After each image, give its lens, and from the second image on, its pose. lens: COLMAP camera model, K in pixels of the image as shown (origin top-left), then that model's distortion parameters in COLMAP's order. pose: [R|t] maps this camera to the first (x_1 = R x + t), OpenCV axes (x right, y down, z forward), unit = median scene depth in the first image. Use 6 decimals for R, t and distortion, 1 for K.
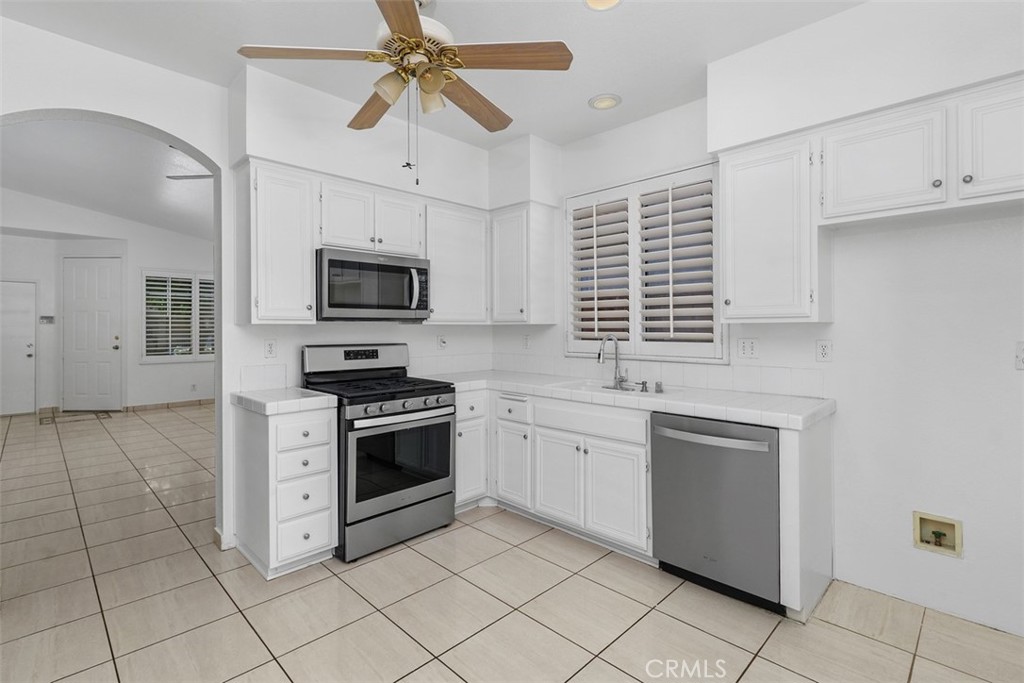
lens RADIAL K [[470.8, 0, 508.6], [0, 470.8, 335.7], [0, 0, 1]] dist [-0.002518, -0.000135]
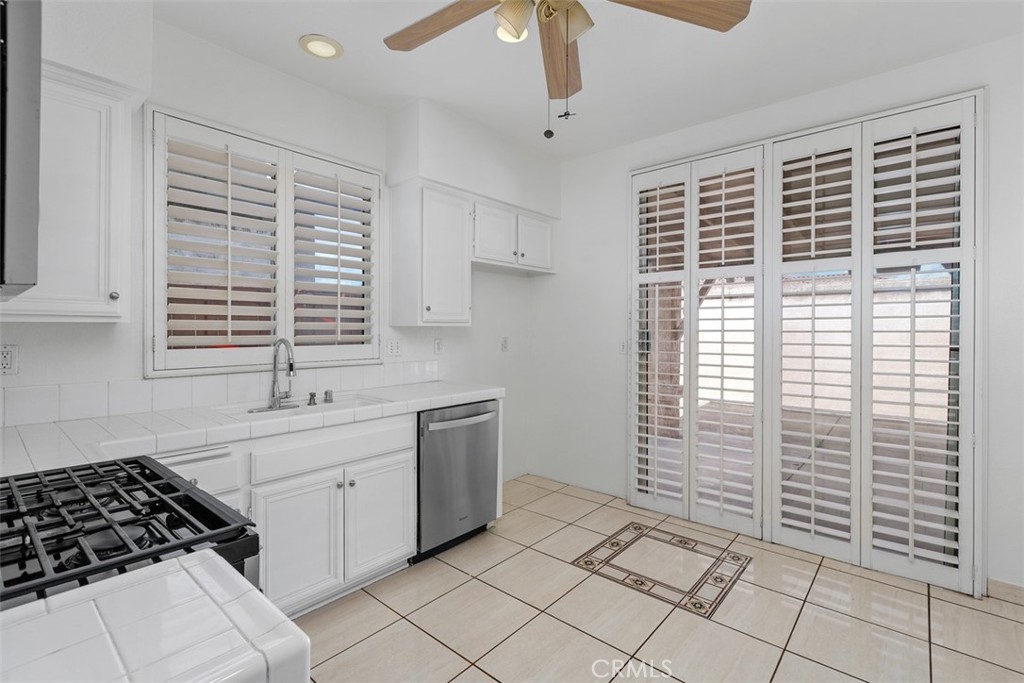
lens RADIAL K [[470.8, 0, 508.8], [0, 470.8, 332.6], [0, 0, 1]] dist [-0.002518, -0.000135]
pose [[-0.062054, -0.002046, 0.998071, -0.597659], [0.017917, 0.999834, 0.003163, -0.008564], [-0.997912, 0.018079, -0.062007, 0.709051]]
